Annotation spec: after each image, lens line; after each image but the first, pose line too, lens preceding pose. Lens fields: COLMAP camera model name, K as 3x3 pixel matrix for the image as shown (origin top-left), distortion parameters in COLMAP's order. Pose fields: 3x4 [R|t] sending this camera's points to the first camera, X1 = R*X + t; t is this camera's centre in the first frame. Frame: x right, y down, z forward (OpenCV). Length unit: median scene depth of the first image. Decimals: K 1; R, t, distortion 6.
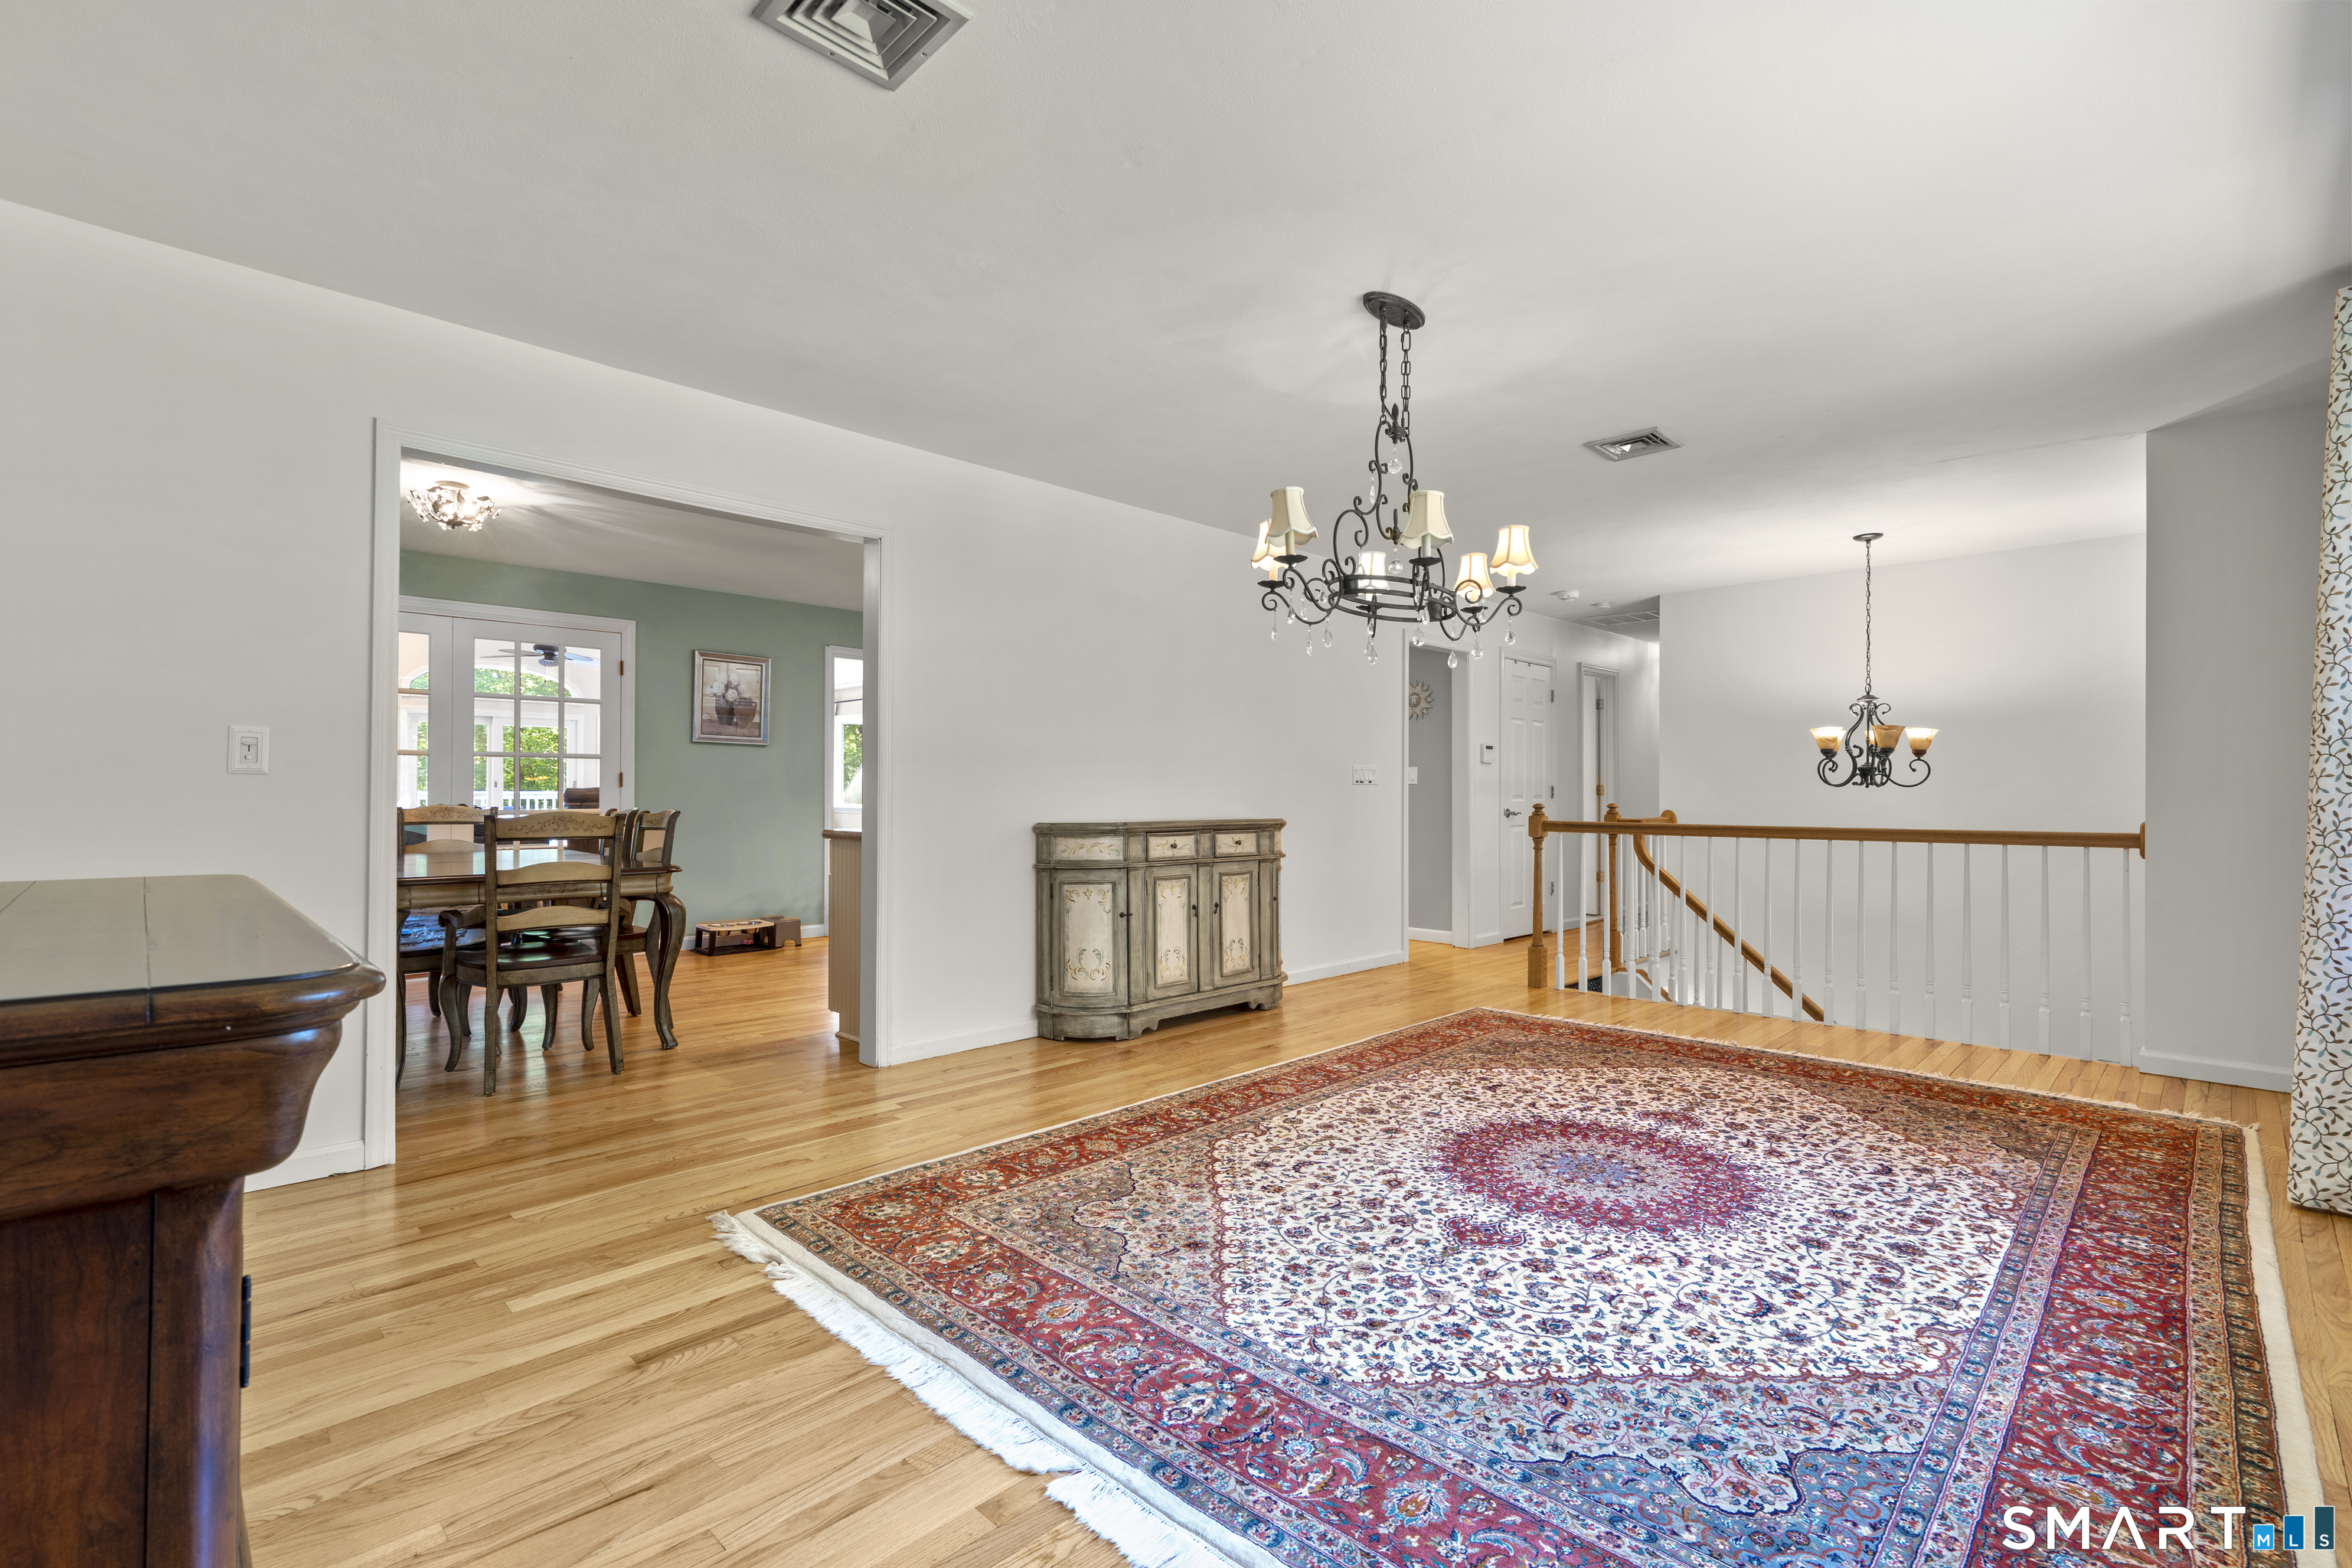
lens RADIAL K [[1054.9, 0, 1167.7], [0, 1054.9, 784.8], [0, 0, 1]] dist [-0.008510, 0.003048]
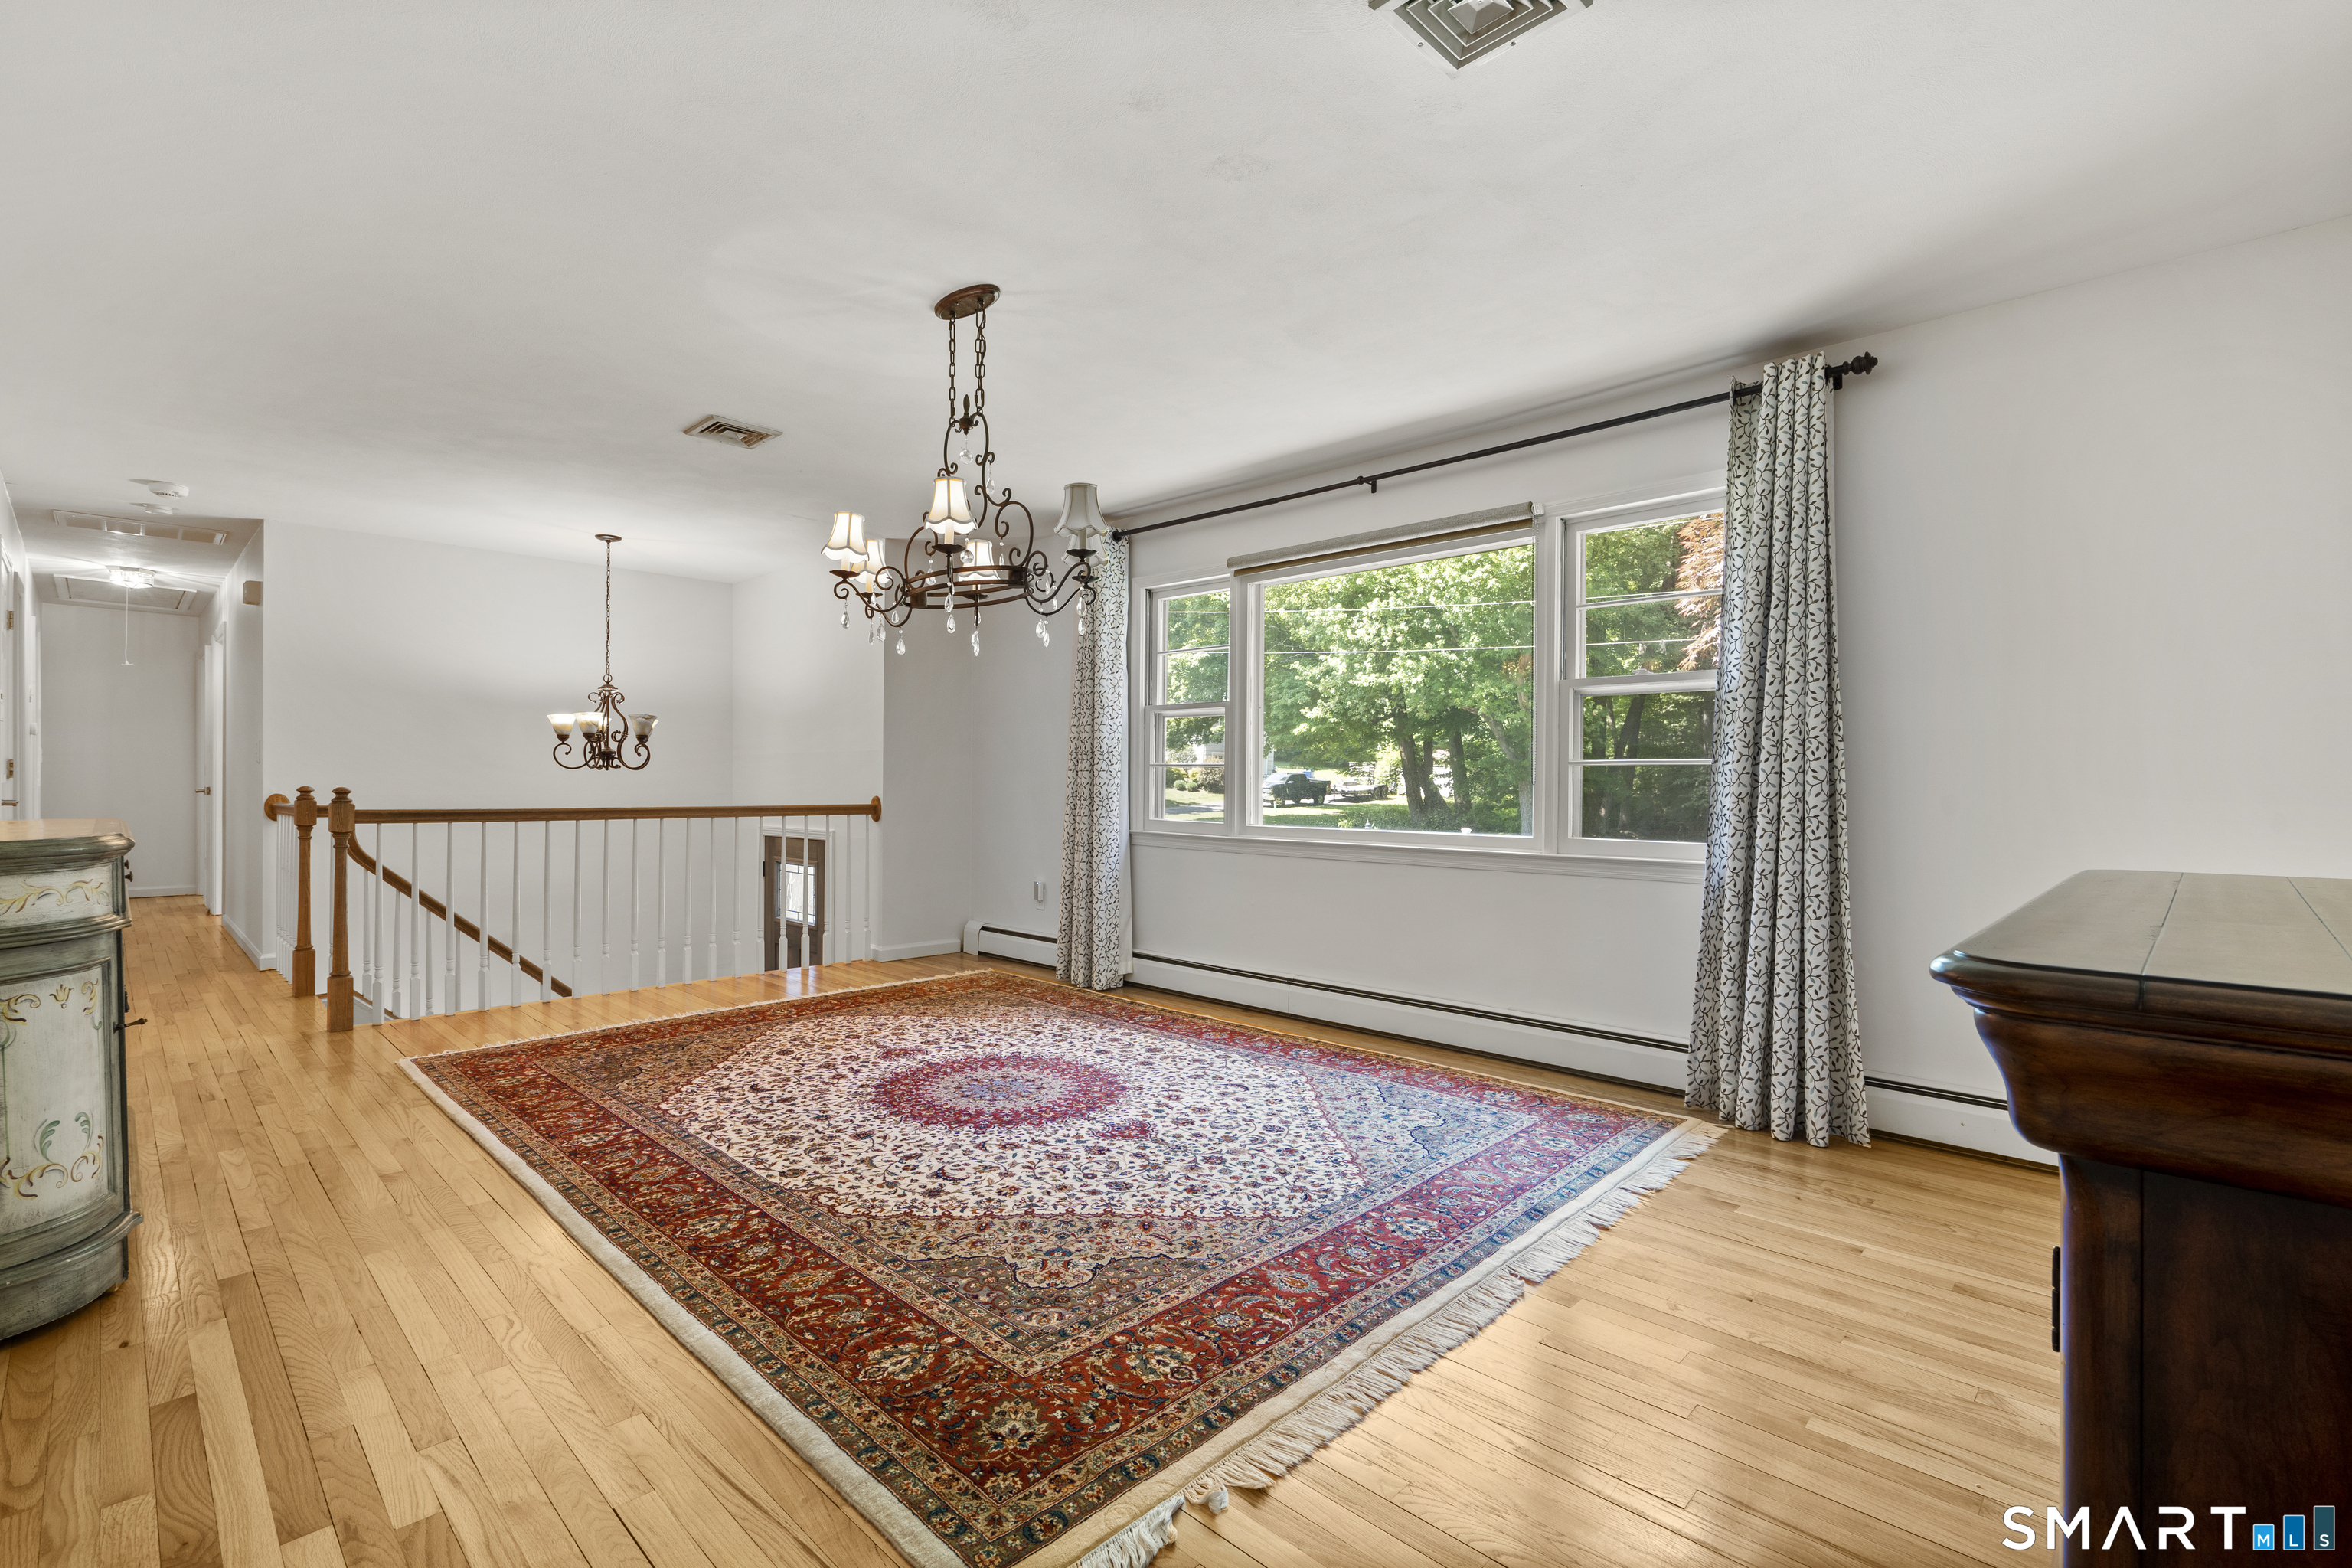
lens RADIAL K [[1054.9, 0, 1186.6], [0, 1054.9, 787.9], [0, 0, 1]] dist [-0.008510, 0.003048]
pose [[-0.017774, -0.007463, 0.999814, -0.811688], [-0.014396, 0.999870, 0.007208, 0.007756], [-0.999738, -0.014265, -0.017879, 0.815060]]
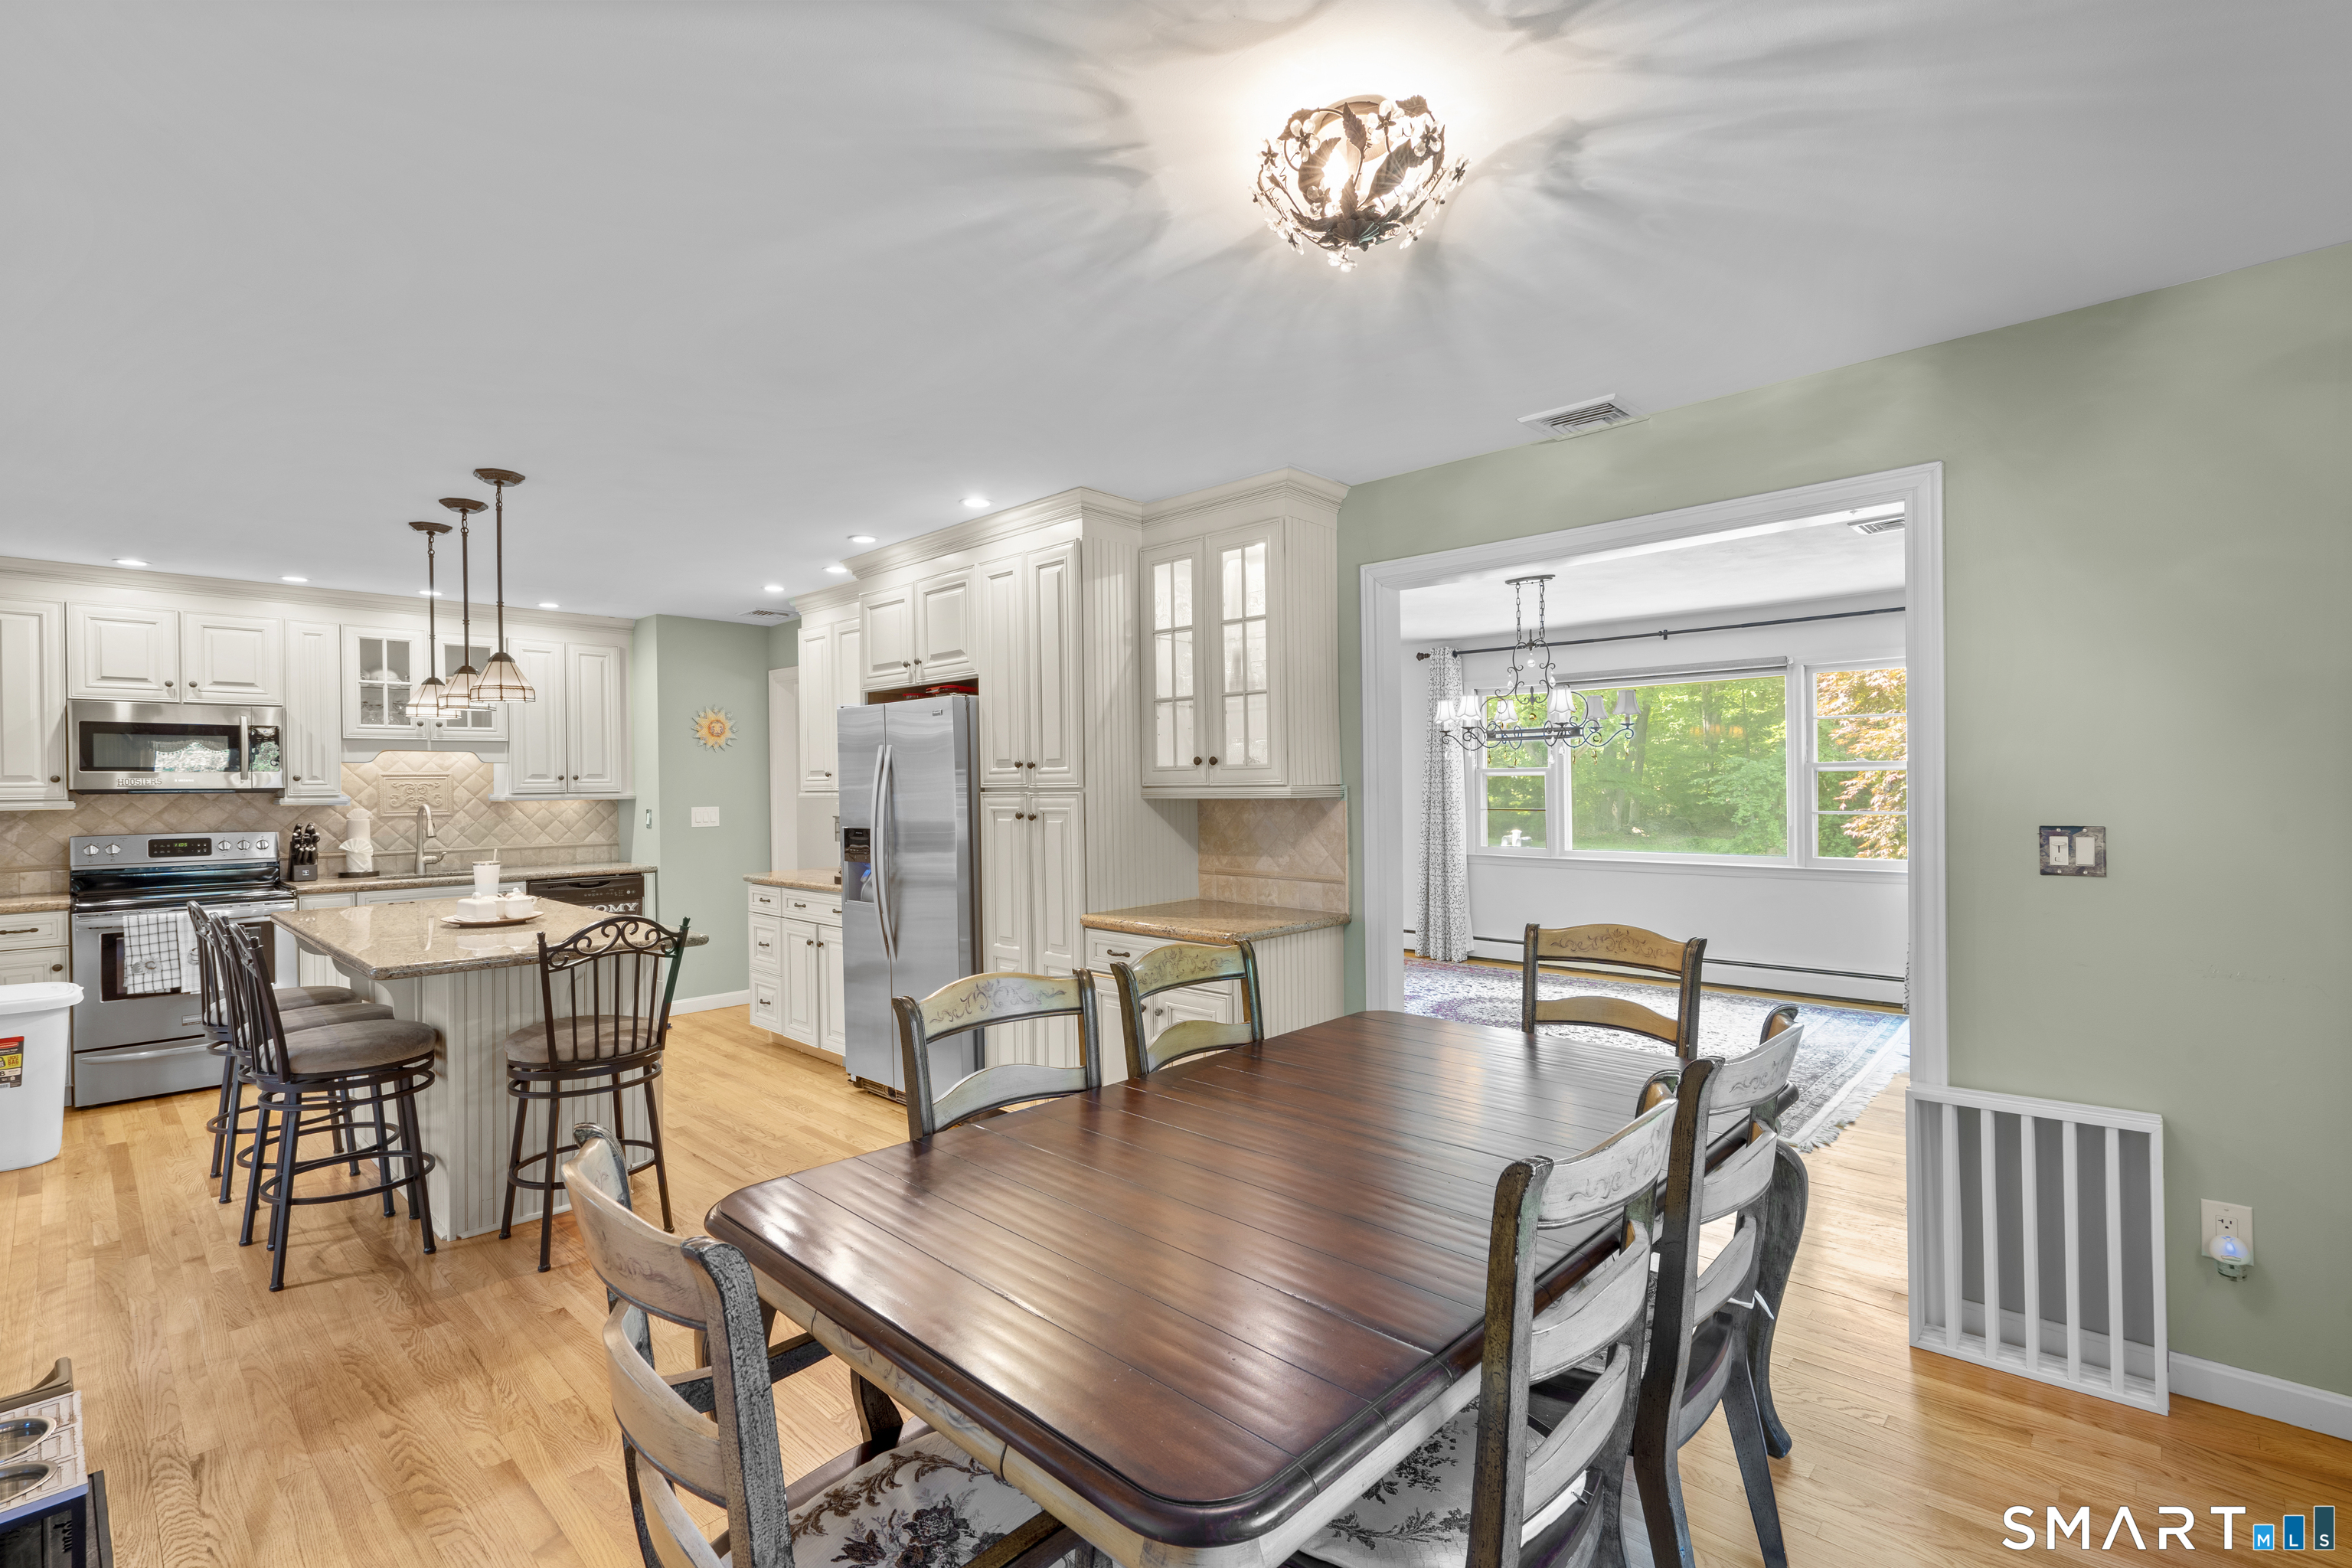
lens RADIAL K [[1054.9, 0, 1171.2], [0, 1054.9, 787.4], [0, 0, 1]] dist [-0.008510, 0.003048]
pose [[-0.022133, -0.005819, 0.999738, -1.675856], [0.003211, 0.999977, 0.005892, -0.094328], [-0.999750, 0.003340, -0.022113, 1.722636]]
